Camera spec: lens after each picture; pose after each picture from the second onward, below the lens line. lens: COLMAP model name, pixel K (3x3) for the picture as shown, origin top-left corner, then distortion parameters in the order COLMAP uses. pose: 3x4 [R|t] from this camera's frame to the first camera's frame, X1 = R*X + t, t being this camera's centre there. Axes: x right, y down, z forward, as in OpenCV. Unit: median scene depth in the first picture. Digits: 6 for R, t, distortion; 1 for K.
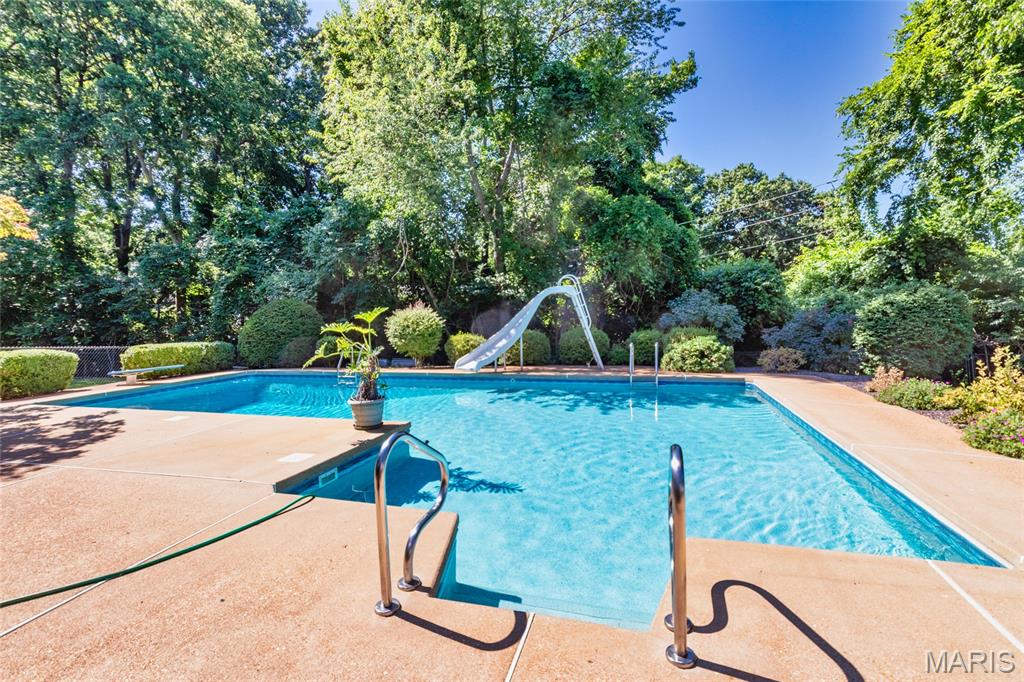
lens RADIAL K [[482.4, 0, 522.3], [0, 482.4, 345.0], [0, 0, 1]] dist [0.002372, -0.002004]
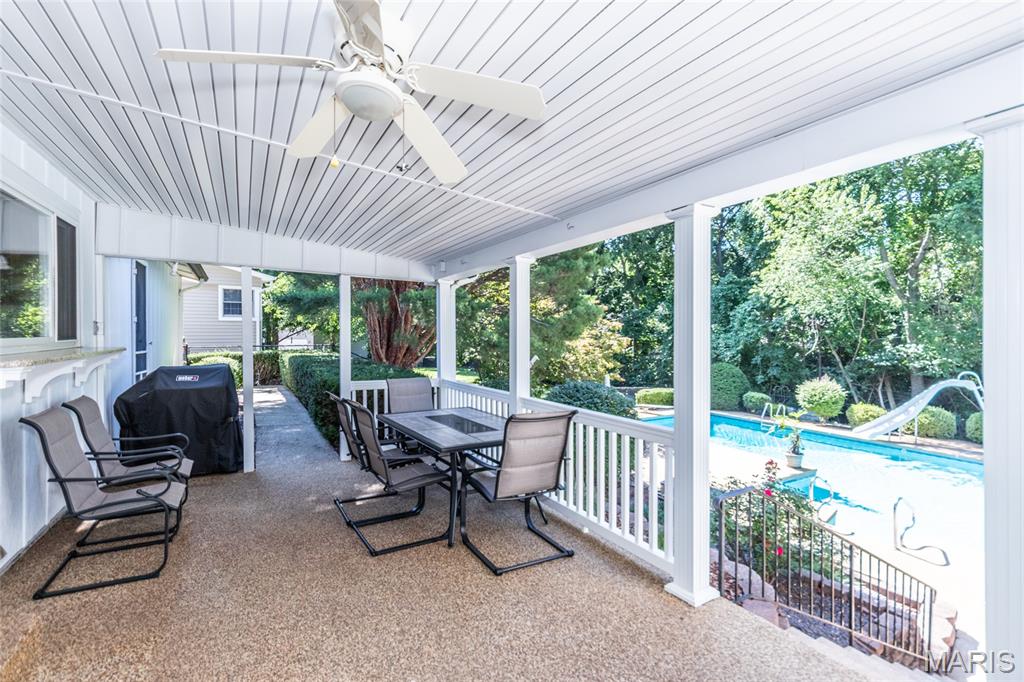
lens RADIAL K [[482.4, 0, 506.8], [0, 482.4, 330.5], [0, 0, 1]] dist [0.002372, -0.002004]
pose [[0.701435, 0.020945, -0.712426, 0.143418], [-0.061100, 0.997656, -0.030826, -0.141357], [0.710110, 0.065152, 0.701070, -0.699381]]
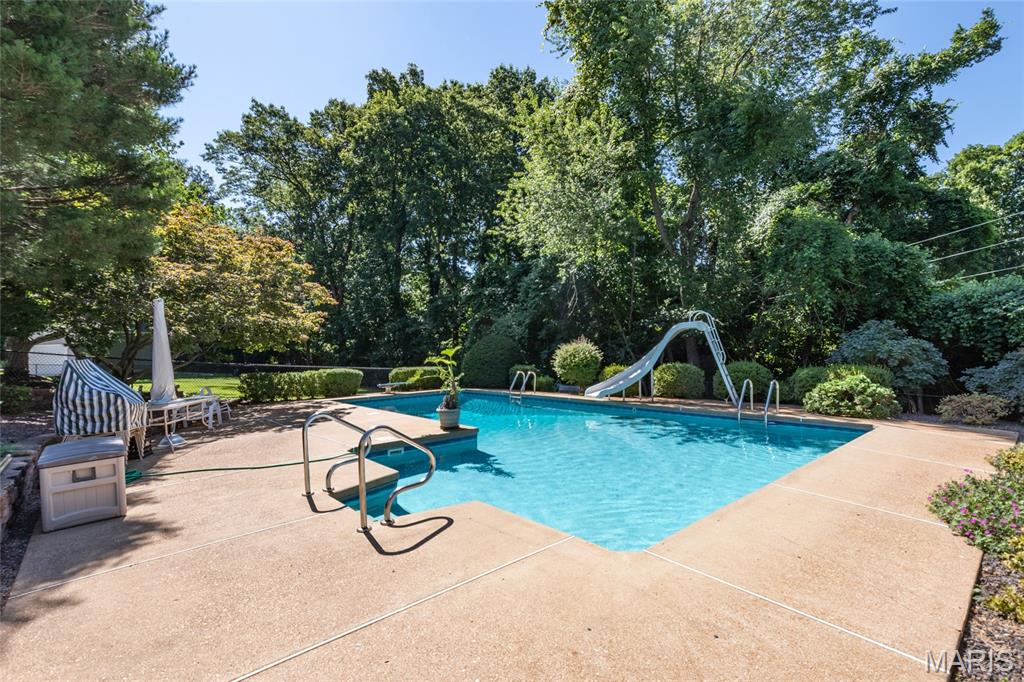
lens RADIAL K [[482.4, 0, 519.6], [0, 482.4, 344.6], [0, 0, 1]] dist [0.002372, -0.002004]
pose [[0.843550, 0.001982, -0.537047, 0.332259], [-0.035584, 0.998002, -0.052209, -0.006485], [0.535871, 0.063151, 0.841935, -0.066269]]
